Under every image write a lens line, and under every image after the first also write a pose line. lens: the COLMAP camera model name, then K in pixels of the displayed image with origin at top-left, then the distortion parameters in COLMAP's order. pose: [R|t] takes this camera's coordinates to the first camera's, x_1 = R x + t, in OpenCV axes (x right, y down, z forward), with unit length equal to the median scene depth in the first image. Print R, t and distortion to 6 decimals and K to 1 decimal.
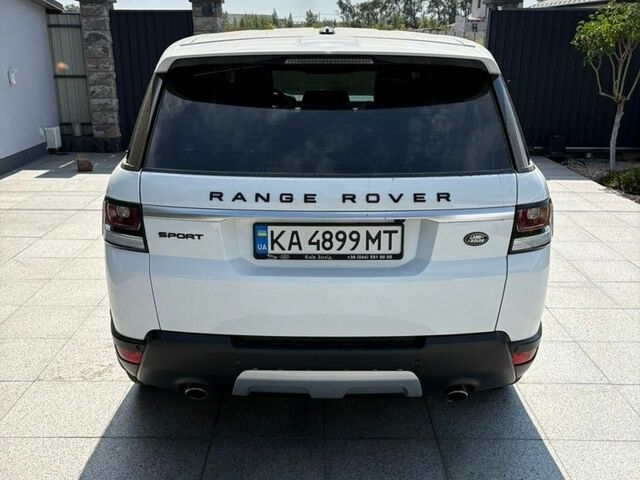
lens RADIAL K [[644.6, 0, 319.2], [0, 644.6, 241.1], [0, 0, 1]] dist [0.058512, 0.000000]
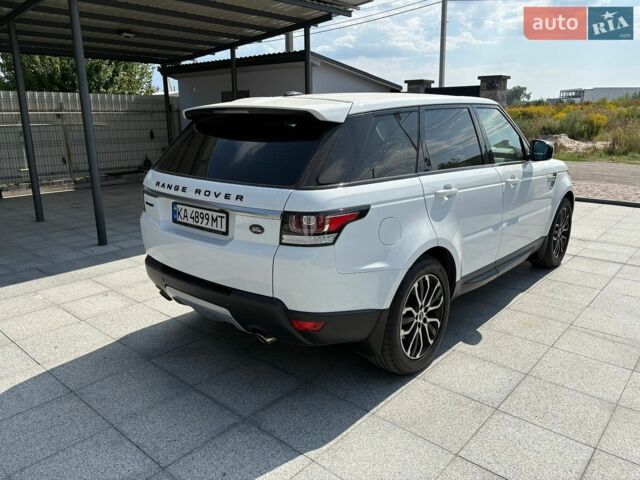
lens RADIAL K [[489.4, 0, 320.5], [0, 489.4, 237.4], [0, 0, 1]] dist [0.040507, 0.000294]
pose [[0.751513, 0.155314, -0.641176, 1.070999], [-0.187791, 0.982048, 0.017776, -0.031799], [0.632426, 0.107048, 0.767188, 0.234105]]
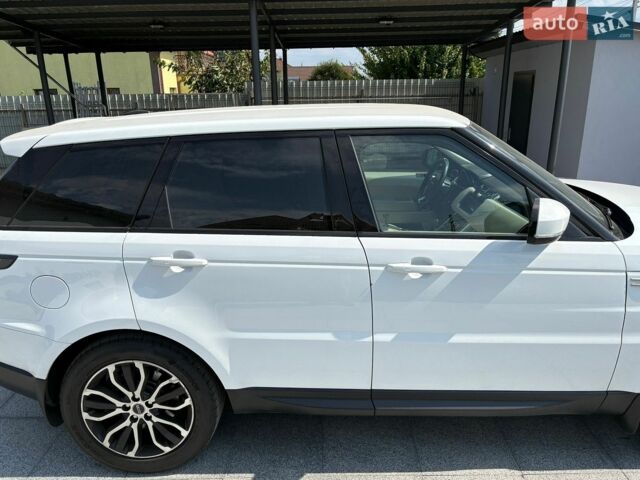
lens RADIAL K [[488.0, 0, 319.0], [0, 488.0, 241.4], [0, 0, 1]] dist [0.041612, -0.038807]
pose [[-0.017276, 0.294180, -0.955594, 1.146142], [-0.276723, 0.916997, 0.287301, -0.188490], [0.960794, 0.269398, 0.065564, 0.644703]]
